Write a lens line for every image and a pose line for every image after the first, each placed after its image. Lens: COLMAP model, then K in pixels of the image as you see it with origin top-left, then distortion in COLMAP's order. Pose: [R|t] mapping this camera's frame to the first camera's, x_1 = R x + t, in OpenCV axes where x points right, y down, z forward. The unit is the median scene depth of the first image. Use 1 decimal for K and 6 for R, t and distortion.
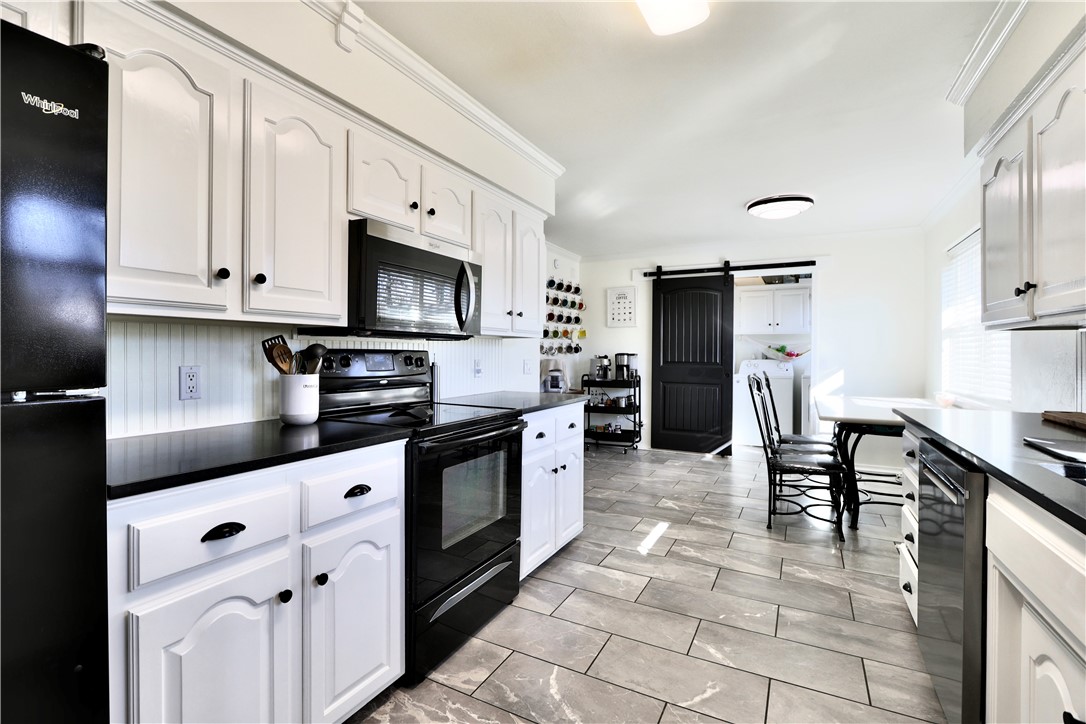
lens RADIAL K [[494.6, 0, 532.9], [0, 494.6, 357.6], [0, 0, 1]] dist [-0.006120, 0.001512]
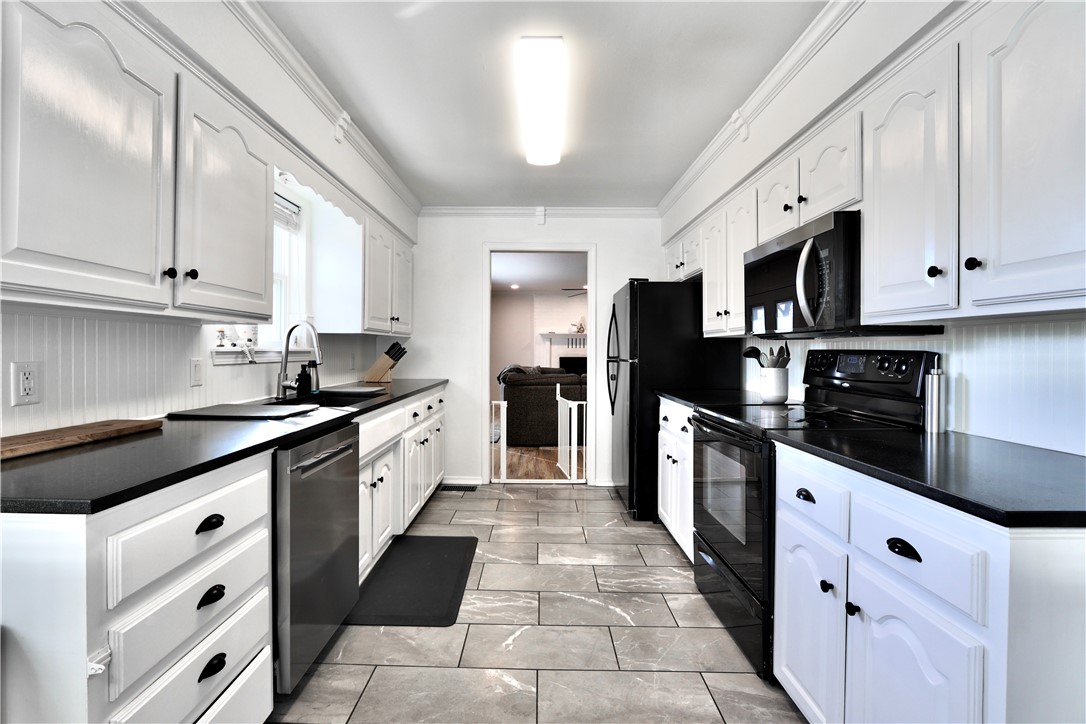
lens RADIAL K [[494.6, 0, 537.1], [0, 494.6, 353.1], [0, 0, 1]] dist [-0.006120, 0.001512]
pose [[-0.879582, -0.005335, -0.475717, 0.712638], [-0.010404, 0.999914, 0.008022, -0.013717], [0.475634, 0.012005, -0.879562, 1.695968]]
